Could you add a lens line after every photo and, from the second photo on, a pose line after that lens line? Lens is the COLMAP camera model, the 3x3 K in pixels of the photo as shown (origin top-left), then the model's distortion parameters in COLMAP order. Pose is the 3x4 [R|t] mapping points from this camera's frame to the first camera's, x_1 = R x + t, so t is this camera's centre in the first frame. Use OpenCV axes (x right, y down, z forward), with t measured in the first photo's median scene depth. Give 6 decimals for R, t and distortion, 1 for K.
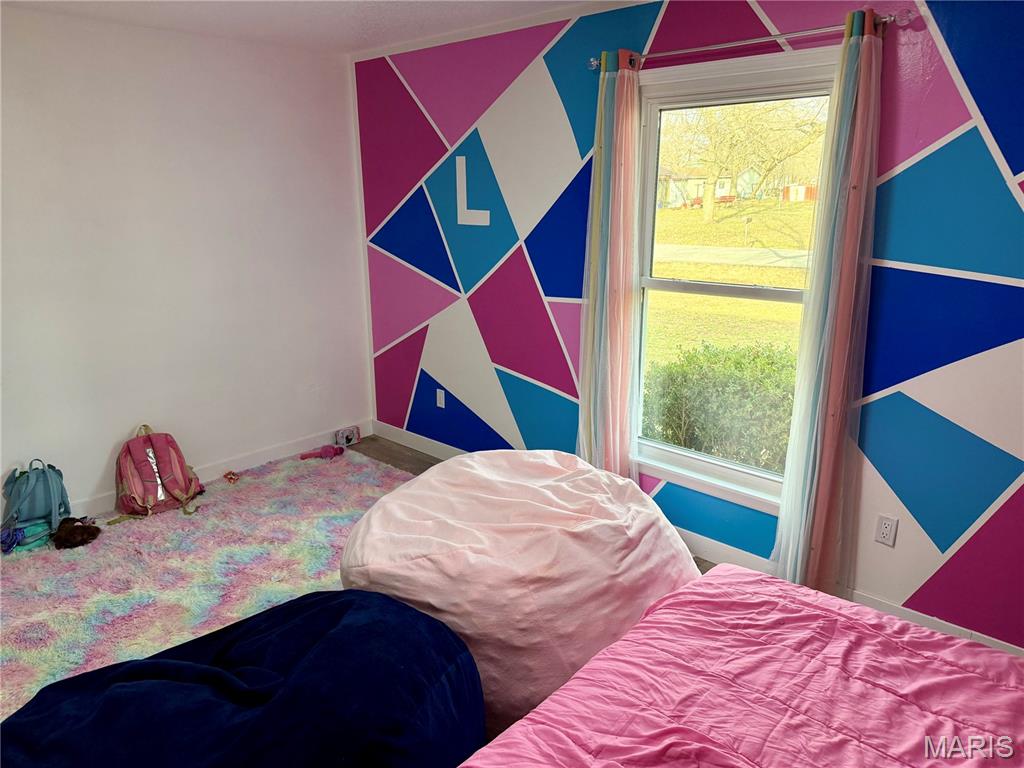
lens RADIAL K [[723.3, 0, 512.0], [0, 723.3, 384.0], [0, 0, 1]] dist [0.079807, -0.000808]
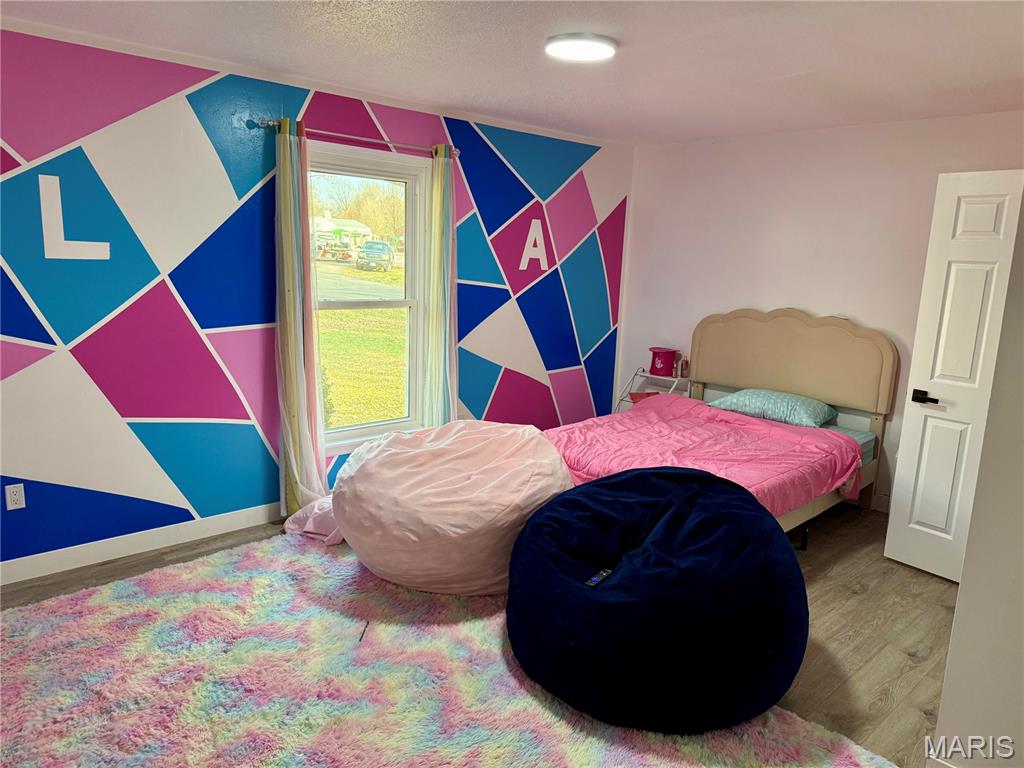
lens RADIAL K [[709.5, 0, 512.0], [0, 709.5, 384.0], [0, 0, 1]] dist [-0.005485, -0.006173]
pose [[0.066082, -0.175590, 0.982243, -0.885468], [0.225712, 0.961509, 0.156698, -0.104099], [-0.971950, 0.211349, 0.103171, 0.500345]]
